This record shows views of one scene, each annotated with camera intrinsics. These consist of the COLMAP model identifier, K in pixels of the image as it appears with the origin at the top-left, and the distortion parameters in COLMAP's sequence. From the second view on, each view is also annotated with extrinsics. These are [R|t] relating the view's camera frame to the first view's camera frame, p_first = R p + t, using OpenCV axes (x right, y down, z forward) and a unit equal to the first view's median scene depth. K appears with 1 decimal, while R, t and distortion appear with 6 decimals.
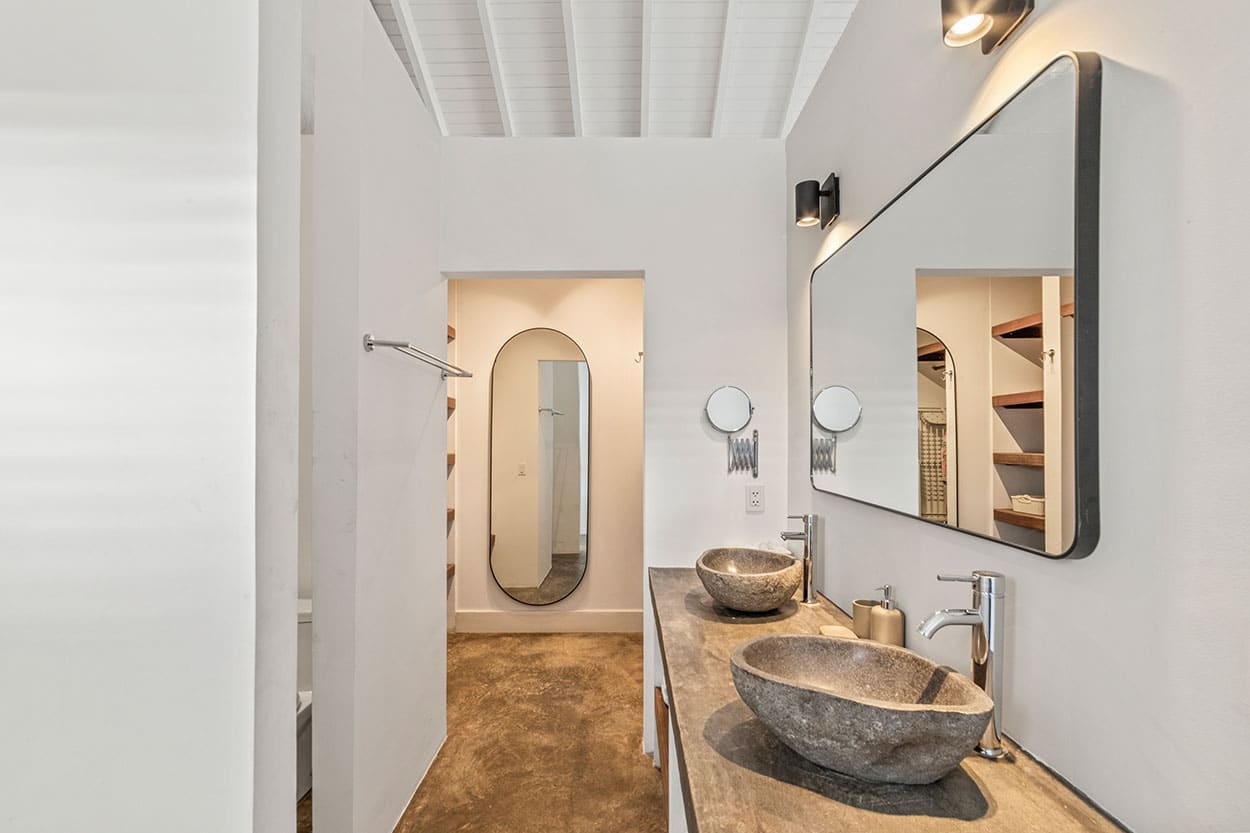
lens RADIAL K [[549.4, 0, 620.8], [0, 549.4, 433.1], [0, 0, 1]] dist [-0.011648, -0.000861]
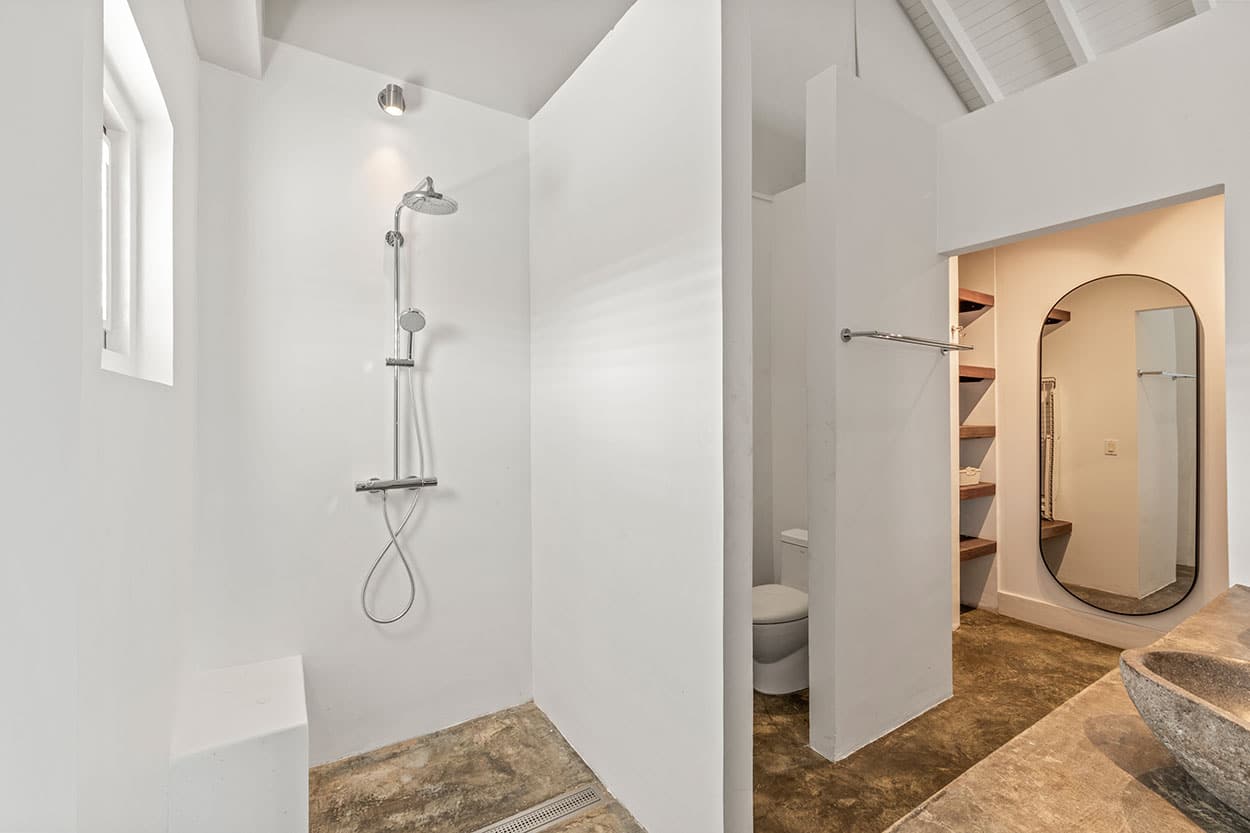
lens RADIAL K [[549.4, 0, 626.3], [0, 549.4, 412.8], [0, 0, 1]] dist [-0.011648, -0.000861]
pose [[0.536426, 0.002051, -0.843945, 0.227067], [0.009363, 0.999921, 0.008382, 0.000668], [0.843895, -0.012398, 0.536365, -0.078398]]
